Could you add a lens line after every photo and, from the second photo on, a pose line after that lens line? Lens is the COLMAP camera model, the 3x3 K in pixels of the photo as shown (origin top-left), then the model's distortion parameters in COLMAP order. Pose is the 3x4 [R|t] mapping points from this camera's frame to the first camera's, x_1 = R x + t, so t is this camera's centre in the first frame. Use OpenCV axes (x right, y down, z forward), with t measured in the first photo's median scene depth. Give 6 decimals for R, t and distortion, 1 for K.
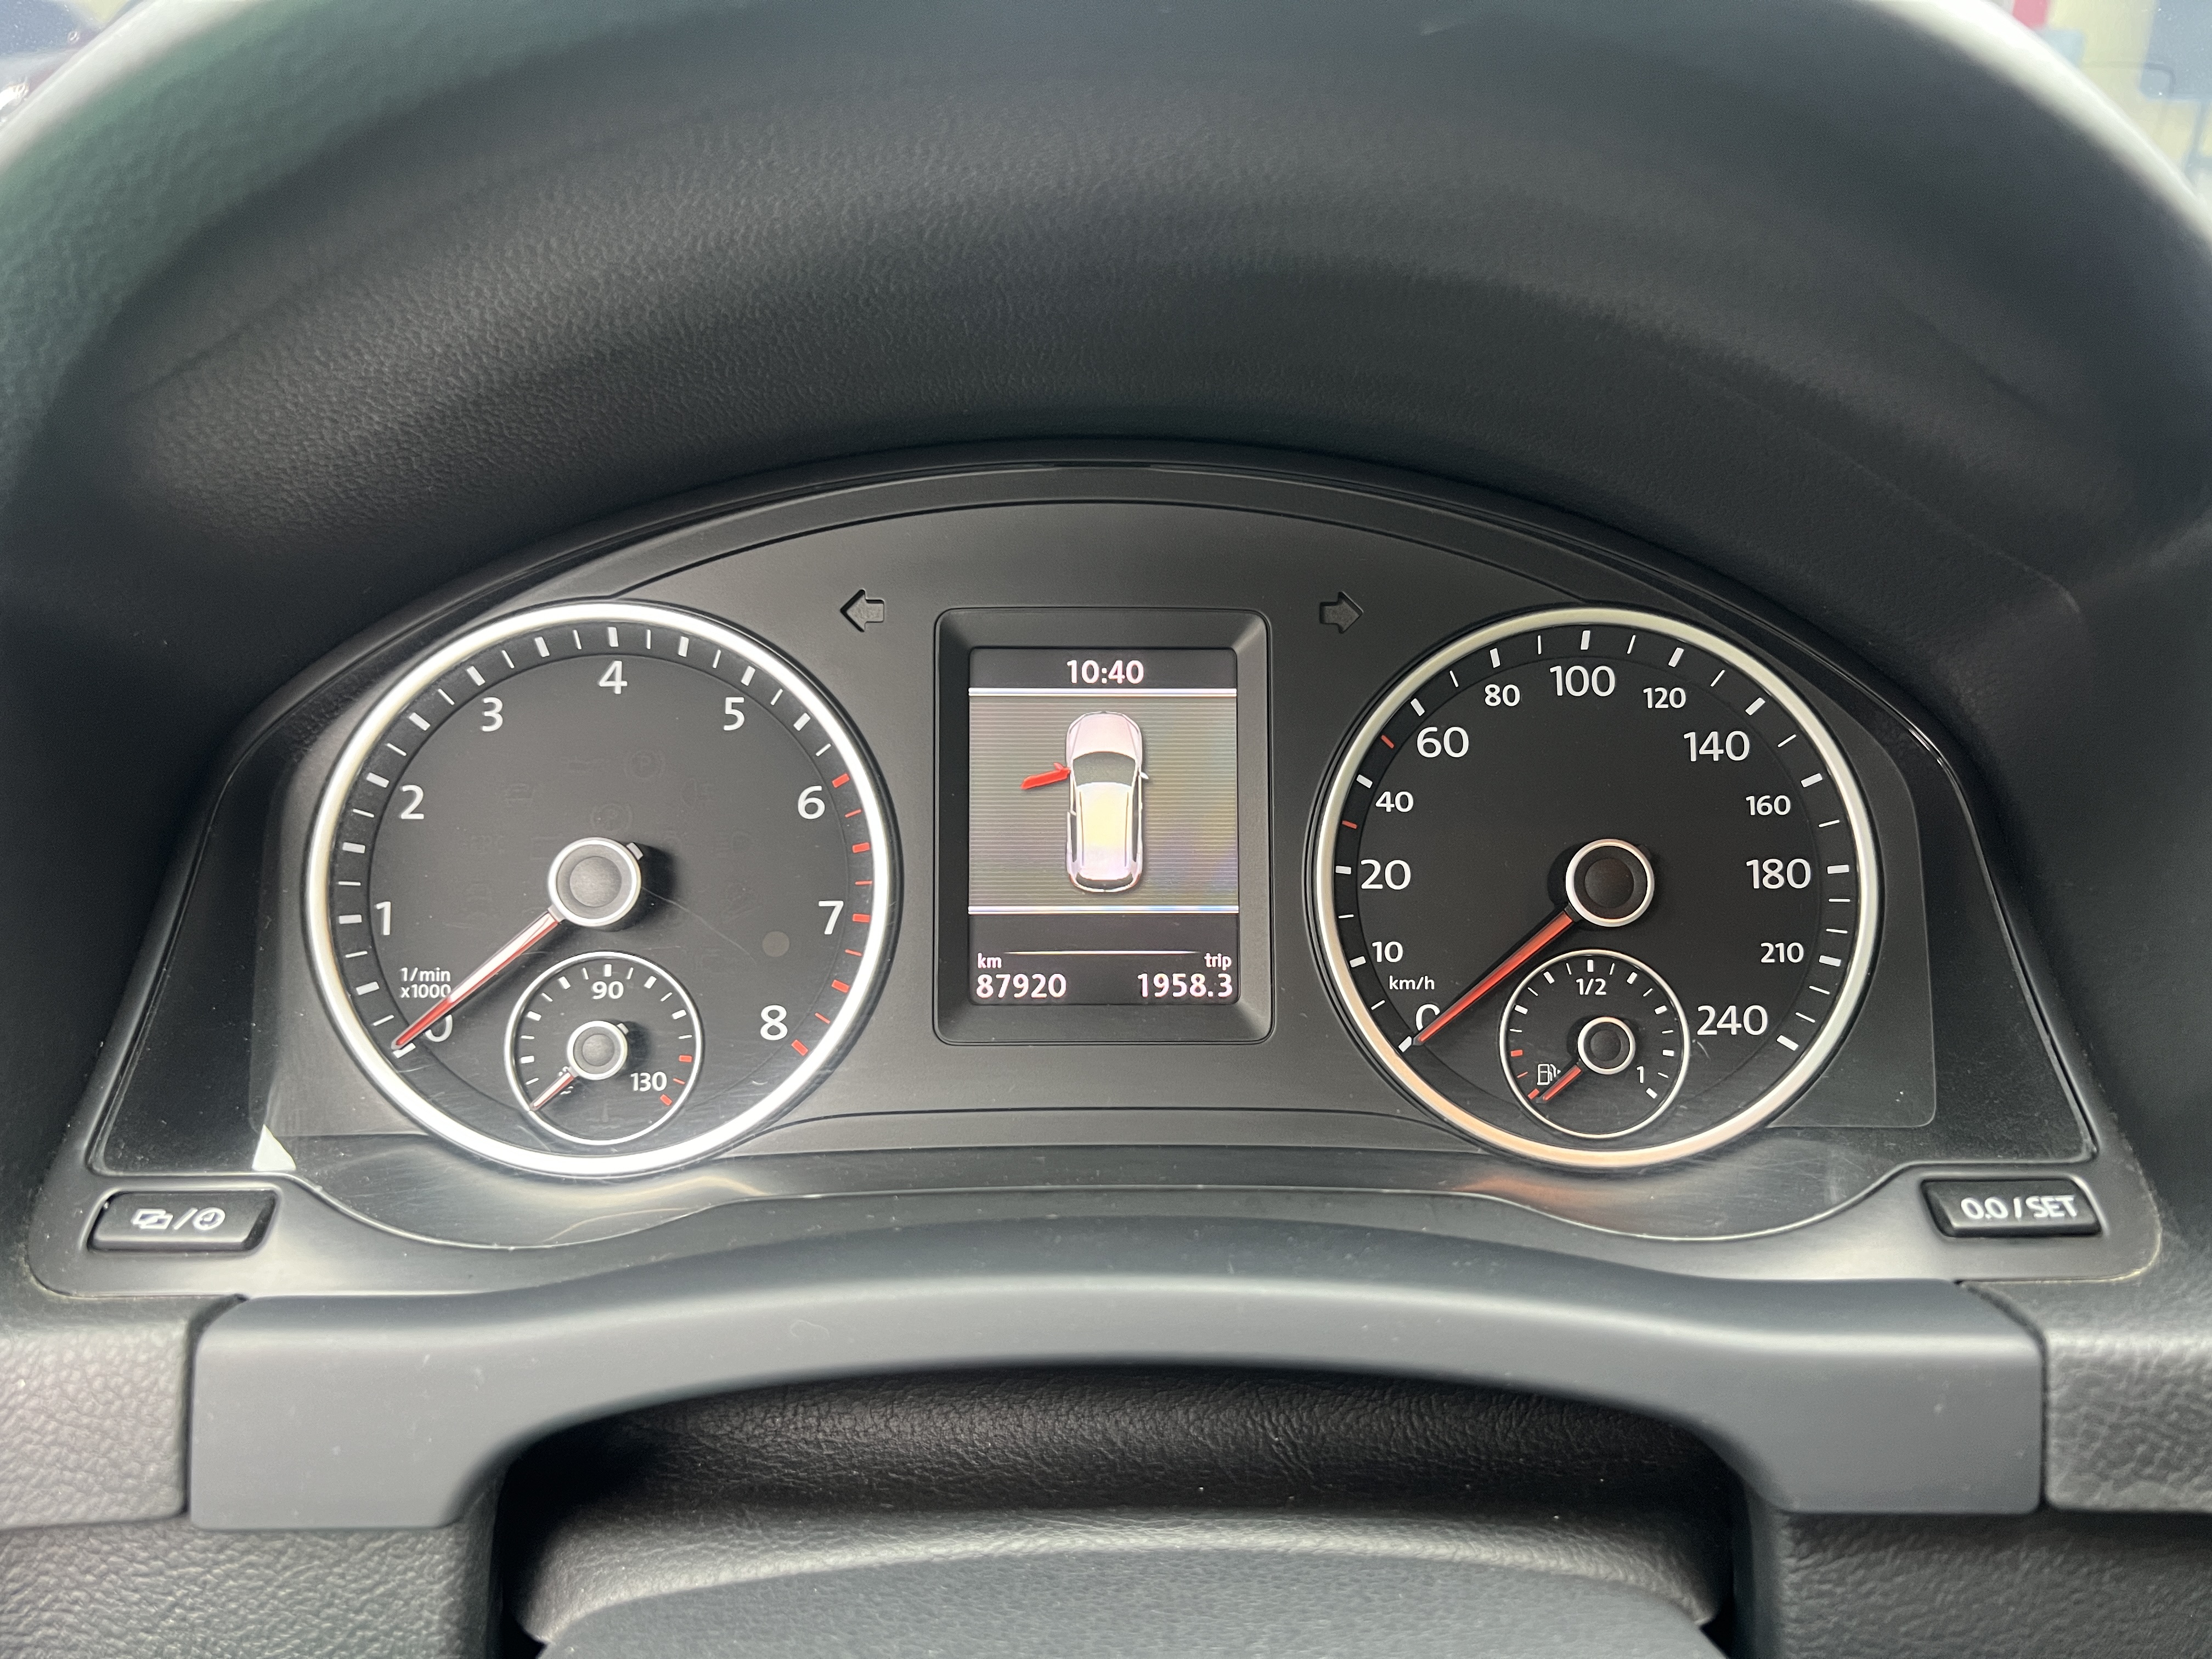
lens RADIAL K [[1688.9, 0, 1156.0], [0, 1688.9, 907.1], [0, 0, 1]] dist [0.036009, -0.039984]
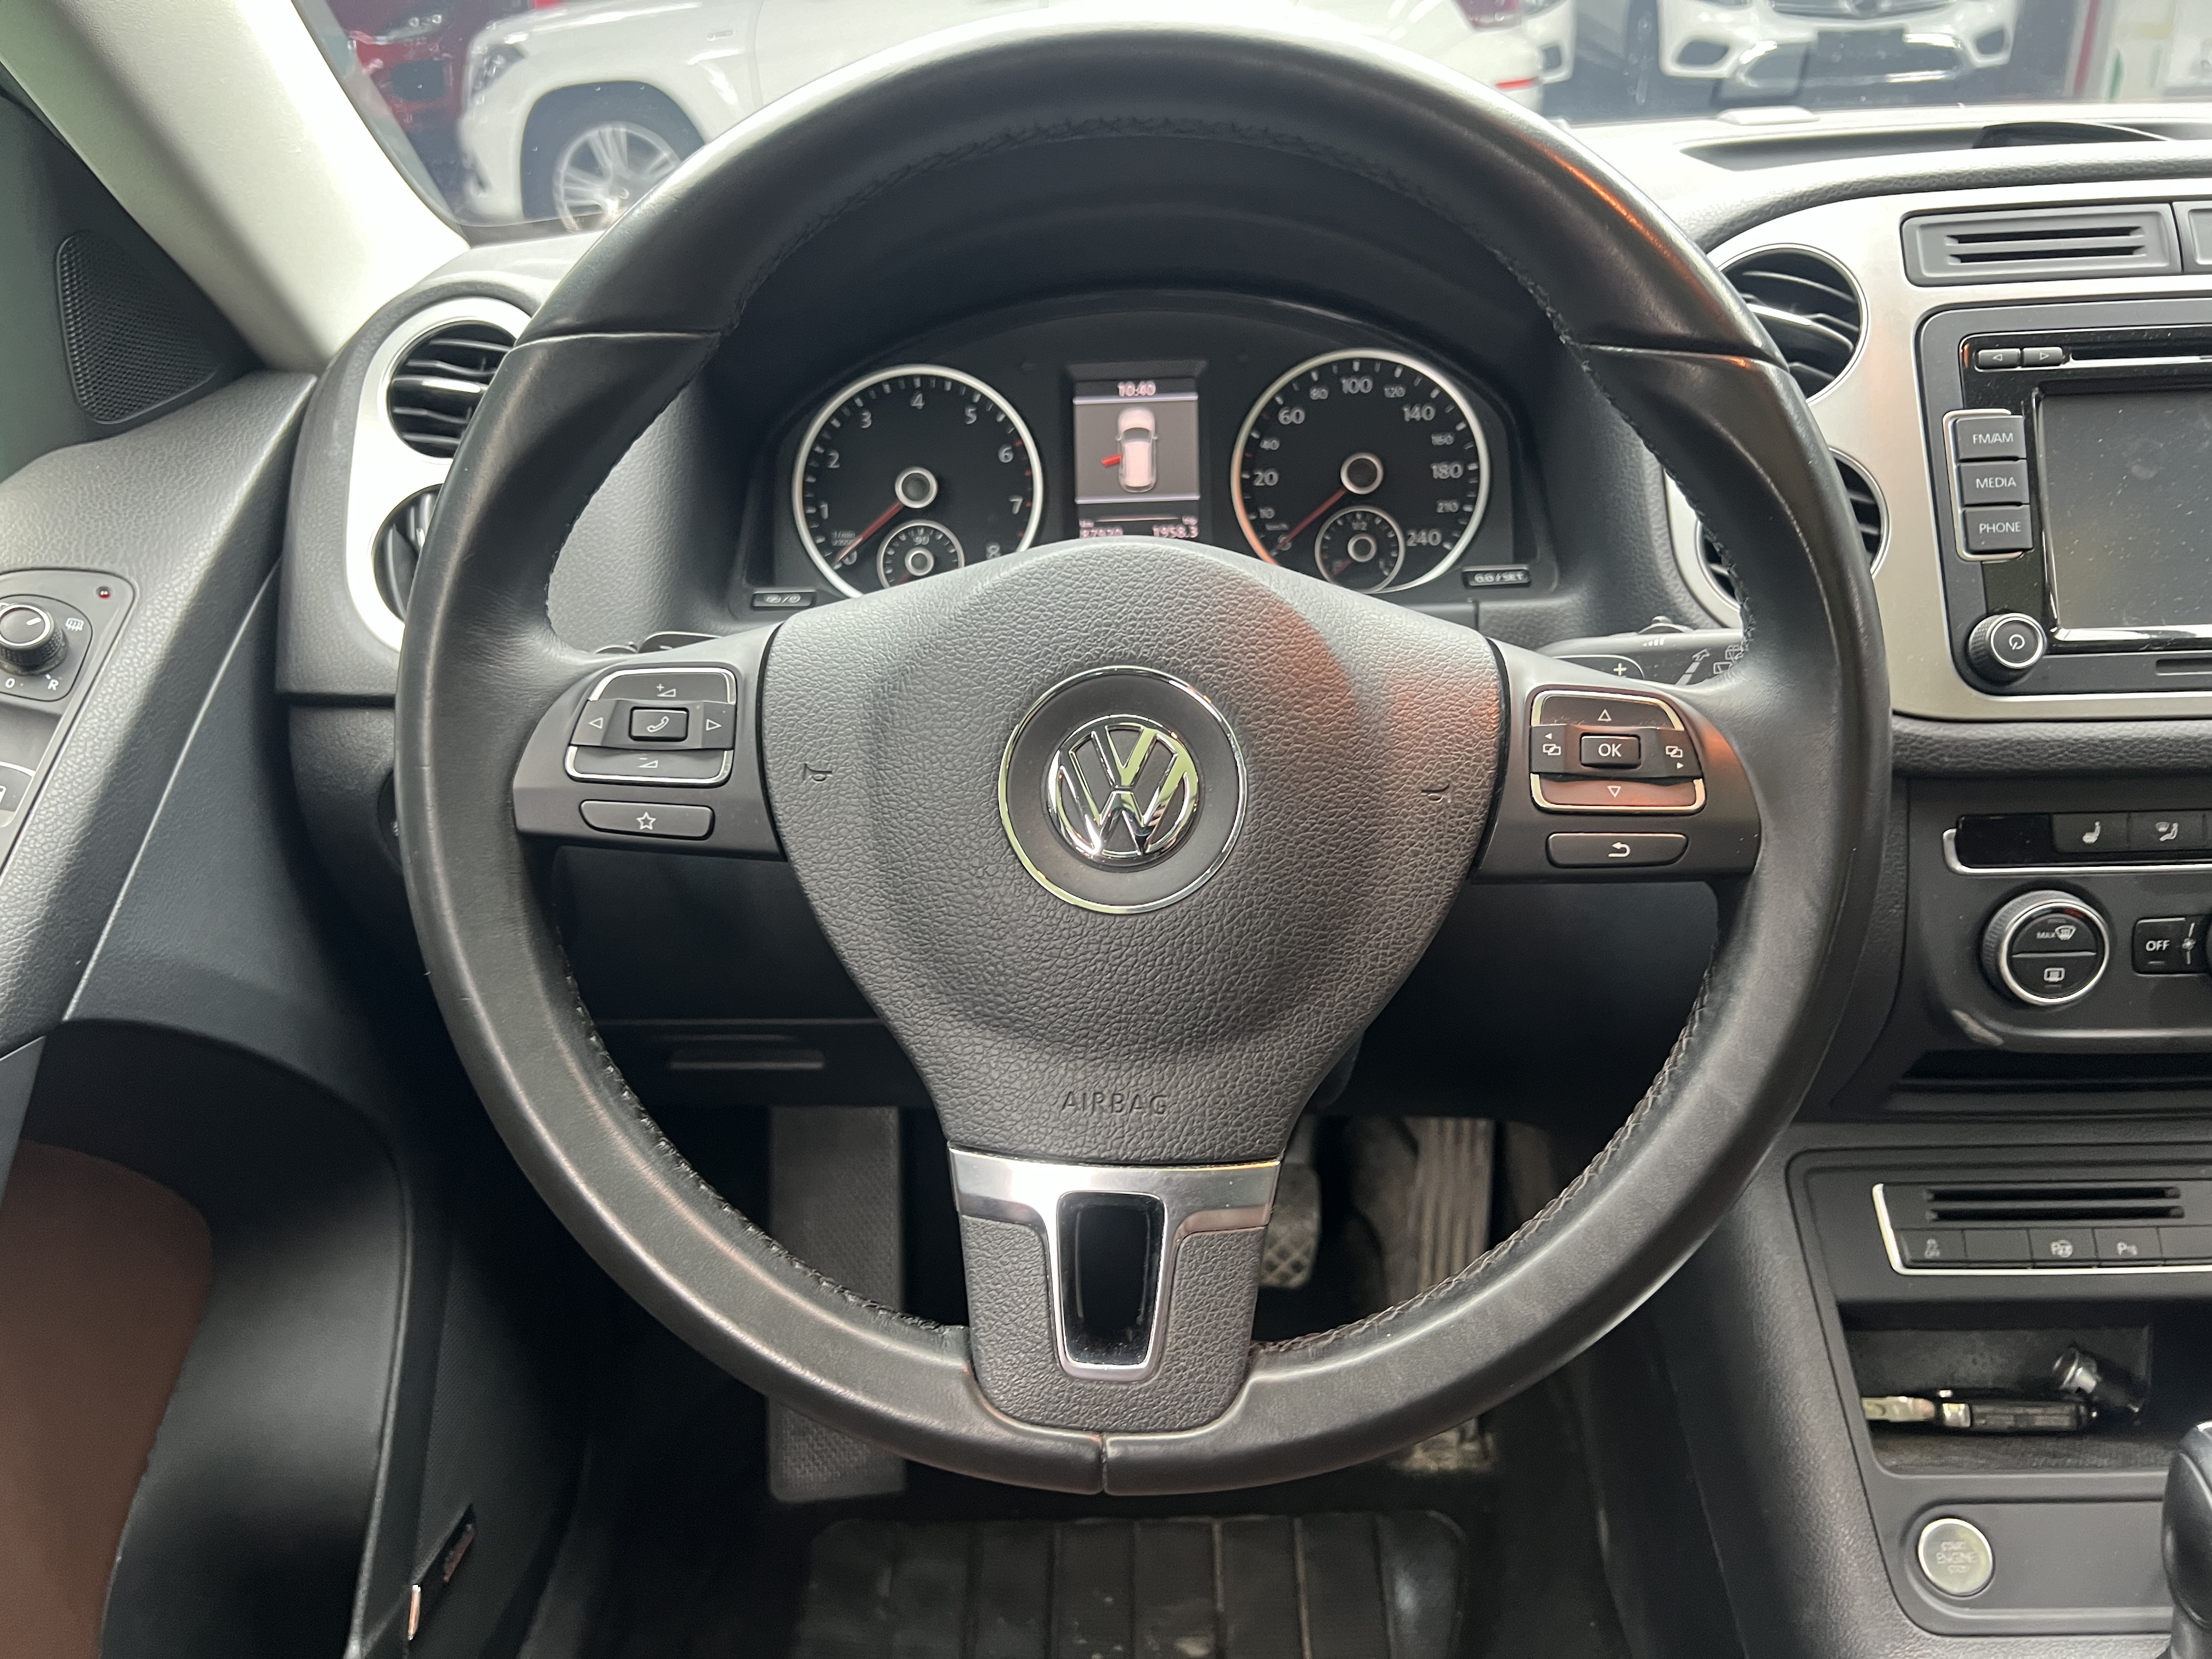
lens RADIAL K [[1688.9, 0, 1066.2], [0, 1688.9, 826.6], [0, 0, 1]] dist [0.036009, -0.039984]
pose [[0.996427, -0.019669, -0.082140, 0.049595], [0.024540, 0.997973, 0.058710, 0.301163], [0.080819, -0.060516, 0.994890, -1.252835]]
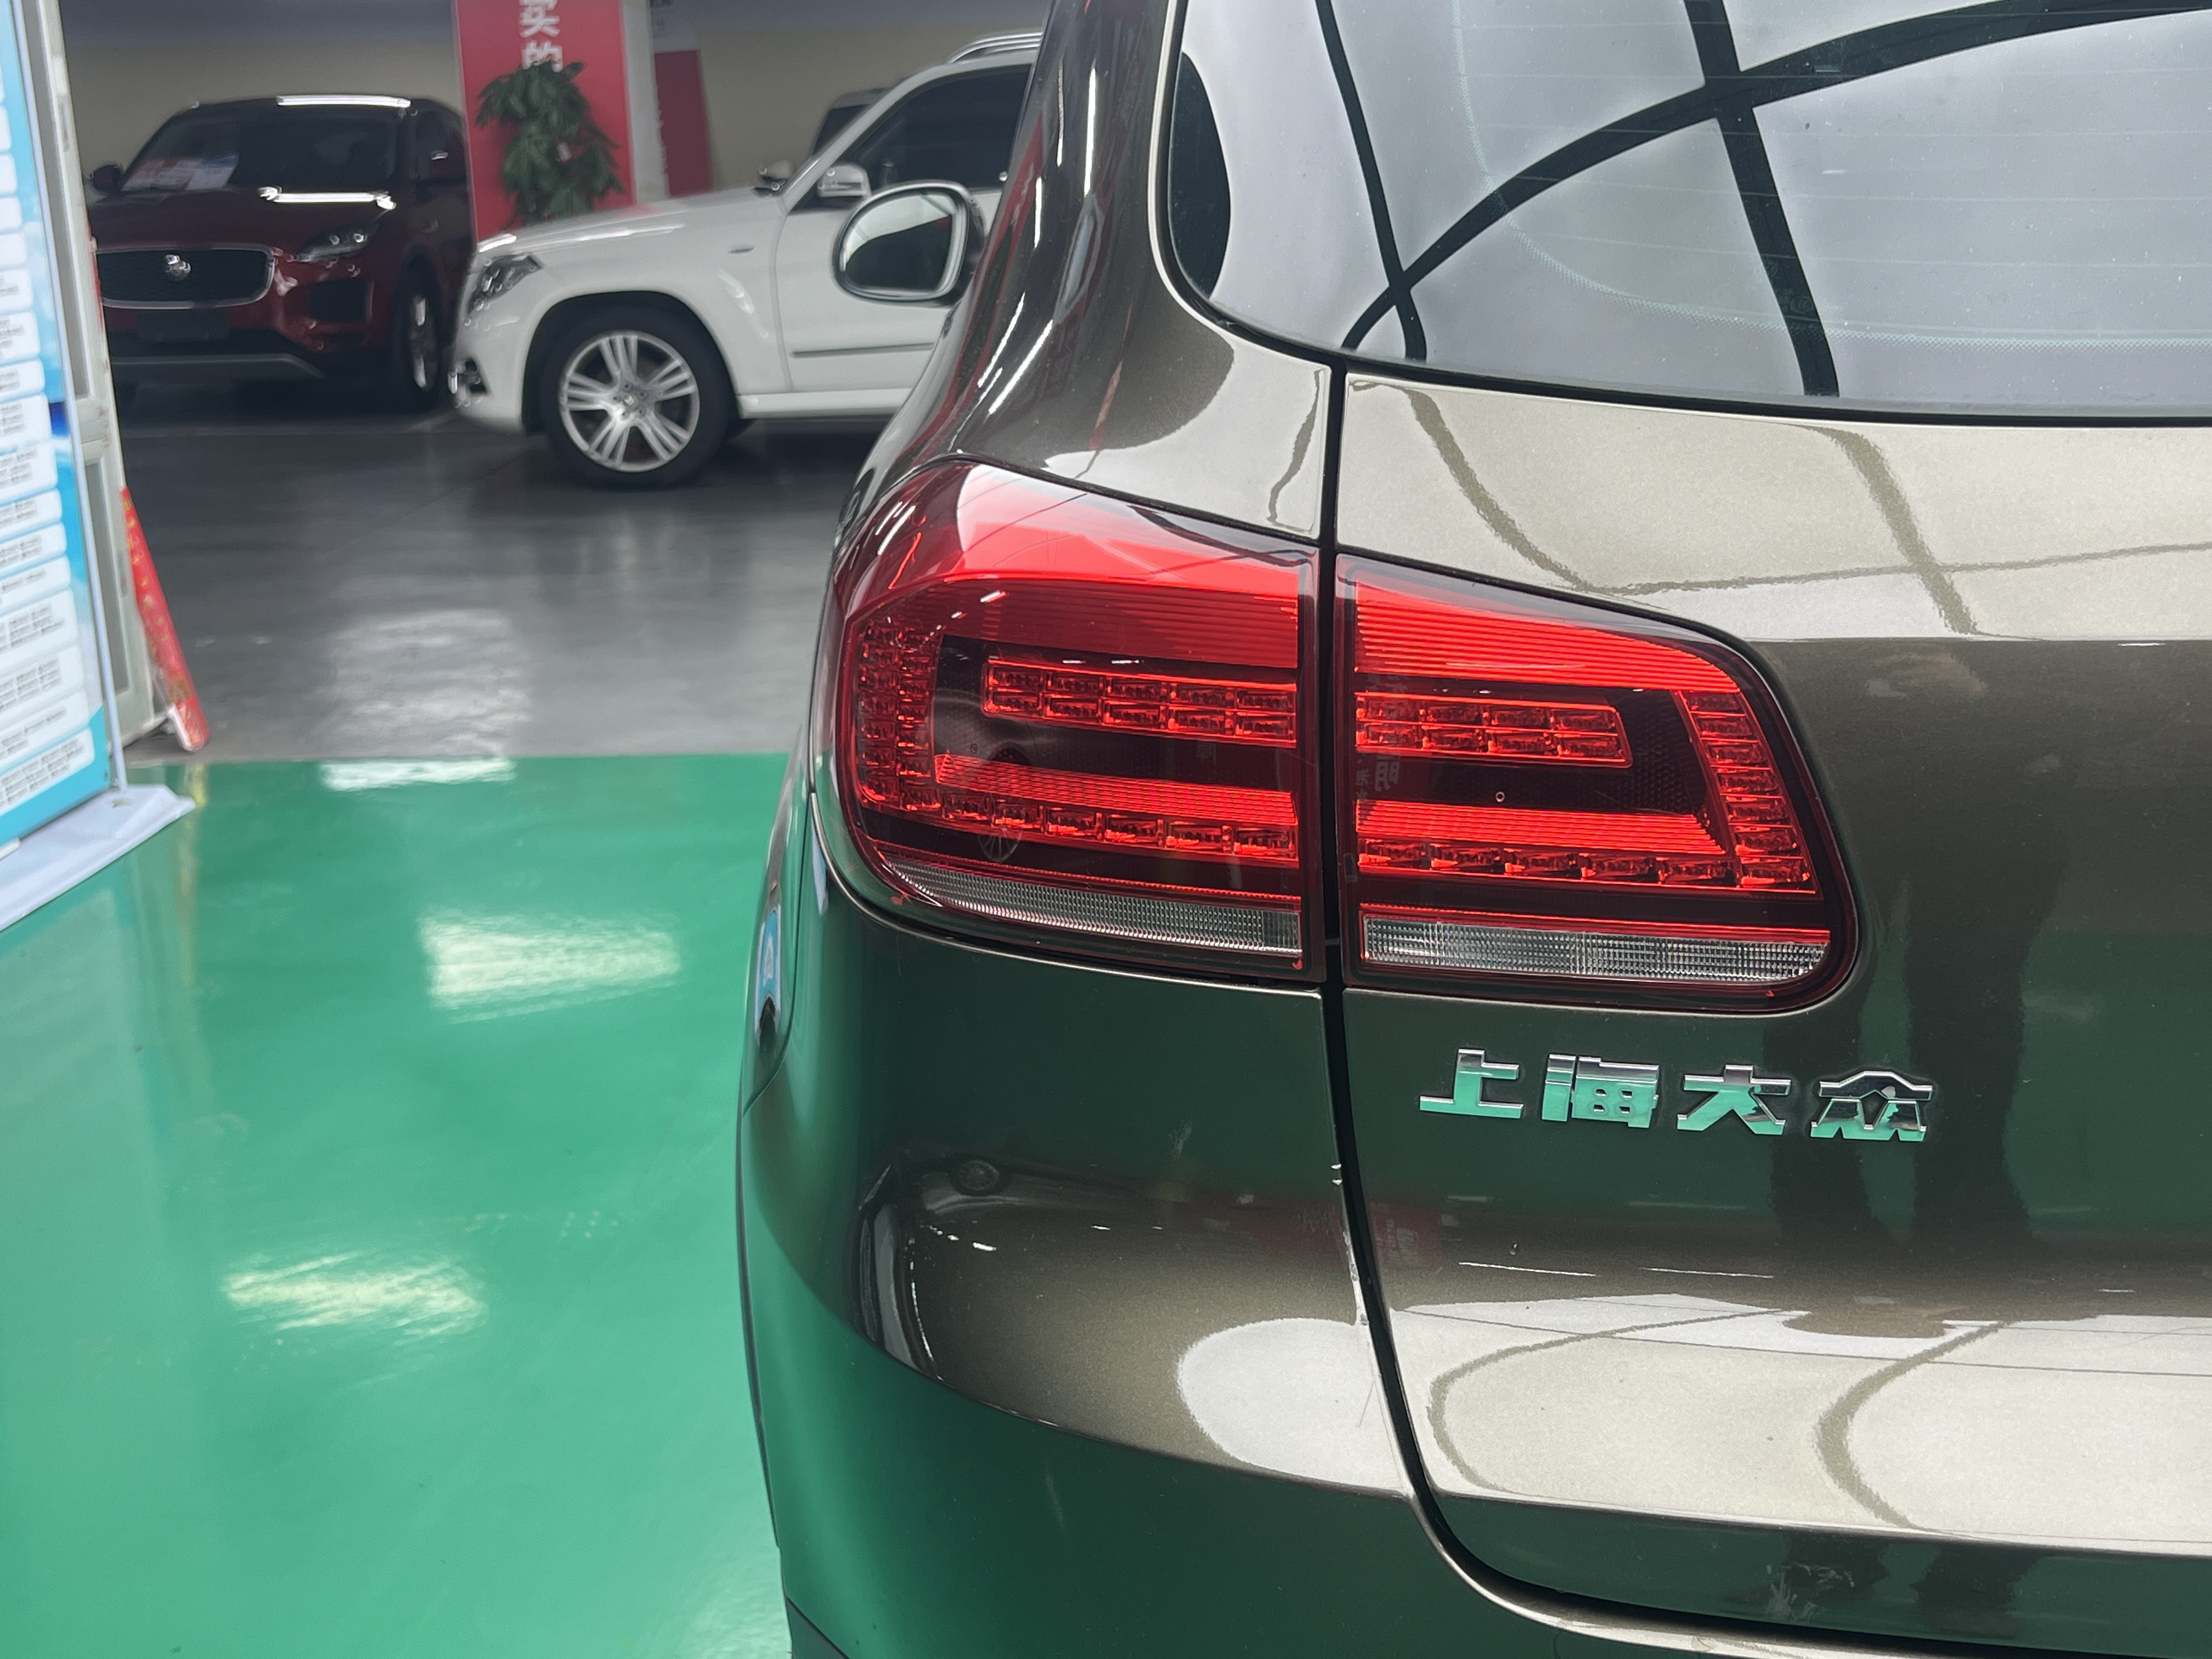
lens RADIAL K [[2574.4, 0, 1059.4], [0, 2574.4, 810.1], [0, 0, 1]] dist [0.069630, 0.000000]
pose [[0.998733, -0.033158, -0.037865, -0.704138], [0.025879, 0.983563, -0.178700, 3.666219], [0.043168, 0.177494, 0.983175, -8.730878]]
